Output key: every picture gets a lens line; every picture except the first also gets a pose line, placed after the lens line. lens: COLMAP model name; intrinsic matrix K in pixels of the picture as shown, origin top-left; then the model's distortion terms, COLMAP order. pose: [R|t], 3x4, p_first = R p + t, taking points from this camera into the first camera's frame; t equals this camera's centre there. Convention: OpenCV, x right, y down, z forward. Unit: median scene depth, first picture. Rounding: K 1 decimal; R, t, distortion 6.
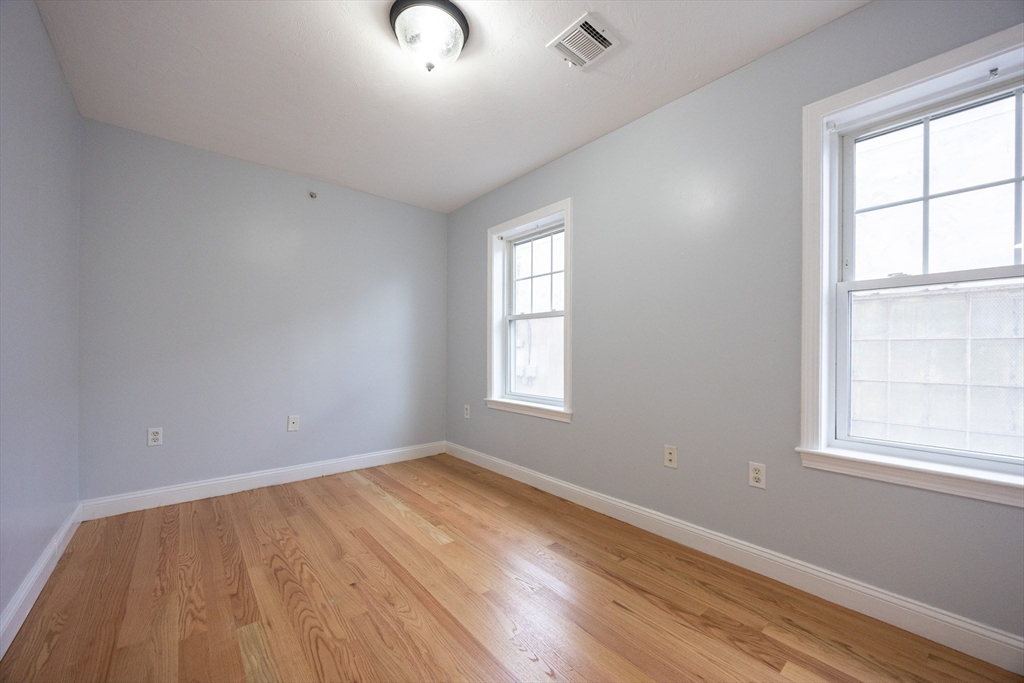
lens RADIAL K [[386.4, 0, 514.0], [0, 386.4, 350.6], [0, 0, 1]] dist [-0.010791, 0.000217]
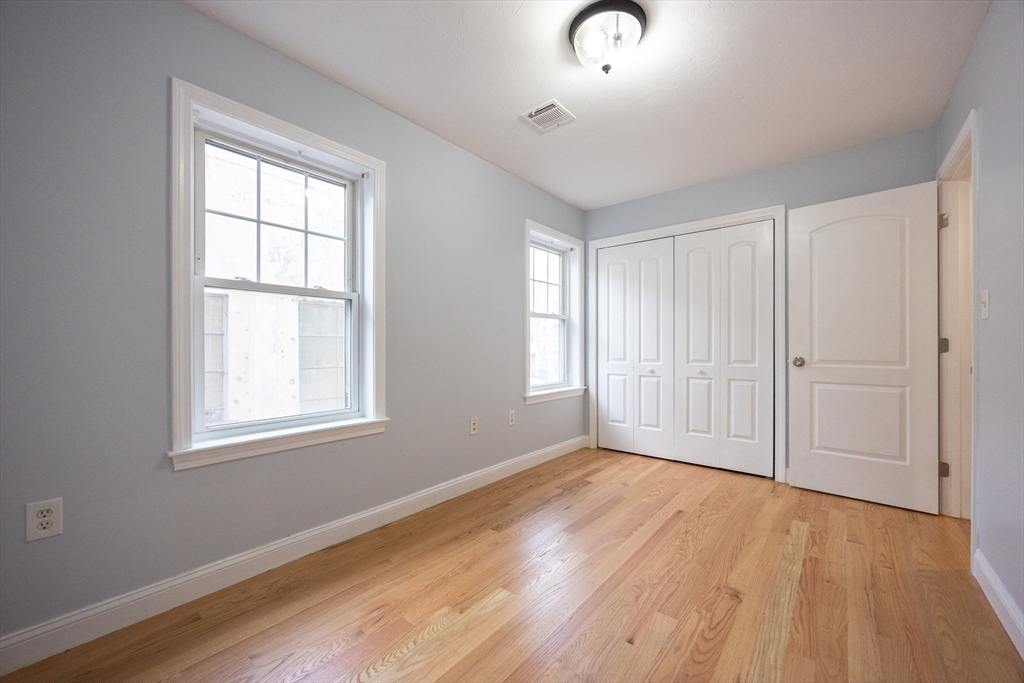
lens RADIAL K [[394.9, 0, 515.4], [0, 394.9, 345.7], [0, 0, 1]] dist [-0.001047, -0.000183]
pose [[-0.164408, -0.005569, 0.986377, -1.037351], [-0.000127, 0.999984, 0.005625, -0.006235], [-0.986392, 0.000800, -0.164406, 1.200552]]
